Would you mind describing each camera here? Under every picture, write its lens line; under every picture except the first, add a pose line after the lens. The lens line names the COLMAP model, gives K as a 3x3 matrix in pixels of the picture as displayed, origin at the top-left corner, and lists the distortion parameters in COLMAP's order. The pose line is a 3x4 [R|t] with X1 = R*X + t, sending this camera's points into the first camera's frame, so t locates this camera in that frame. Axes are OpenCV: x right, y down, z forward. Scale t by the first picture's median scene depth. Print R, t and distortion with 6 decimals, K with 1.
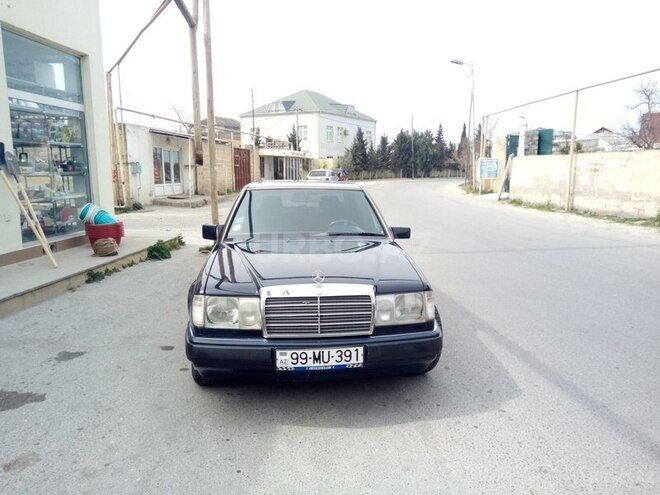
lens RADIAL K [[504.6, 0, 332.2], [0, 504.6, 247.8], [0, 0, 1]] dist [0.035342, -0.034571]
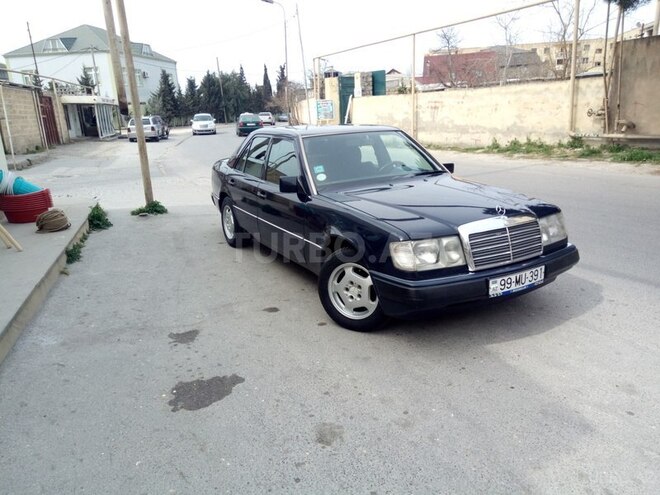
lens RADIAL K [[504.6, 0, 332.2], [0, 504.6, 247.8], [0, 0, 1]] dist [0.035342, -0.034571]
pose [[0.914457, -0.139876, 0.379741, -0.169452], [0.099316, 0.987239, 0.124482, -0.007142], [-0.392307, -0.076119, 0.916679, 0.028858]]
